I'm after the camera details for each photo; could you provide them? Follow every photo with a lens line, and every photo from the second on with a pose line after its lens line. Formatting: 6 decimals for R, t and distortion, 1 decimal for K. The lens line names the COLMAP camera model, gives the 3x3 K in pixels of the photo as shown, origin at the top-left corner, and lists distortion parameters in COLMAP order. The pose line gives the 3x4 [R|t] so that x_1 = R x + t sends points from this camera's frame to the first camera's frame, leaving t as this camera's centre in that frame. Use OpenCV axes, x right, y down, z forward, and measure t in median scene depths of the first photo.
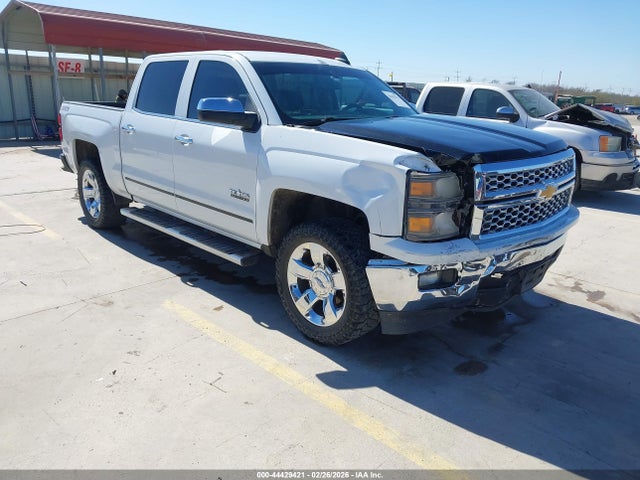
lens RADIAL K [[523.5, 0, 320.0], [0, 523.5, 240.0], [0, 0, 1]] dist [0.186566, -0.199823]
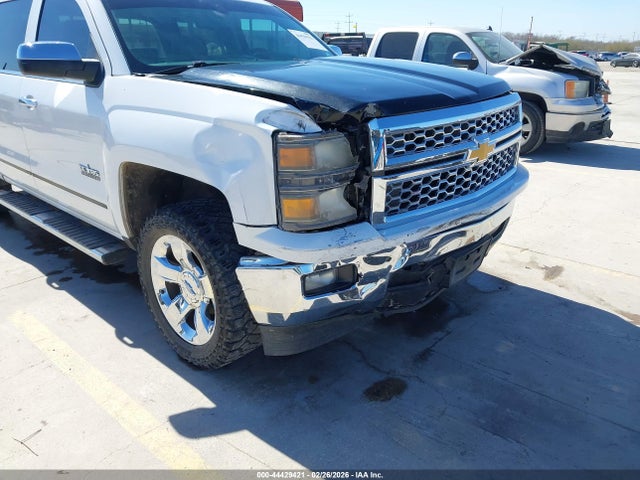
lens RADIAL K [[512.1, 0, 320.0], [0, 512.1, 240.0], [0, 0, 1]] dist [0.149815, -0.195685]
pose [[0.998580, -0.050917, 0.015670, 0.173423], [0.049624, 0.996017, 0.074080, -0.030291], [-0.019380, -0.073198, 0.997129, 0.258180]]
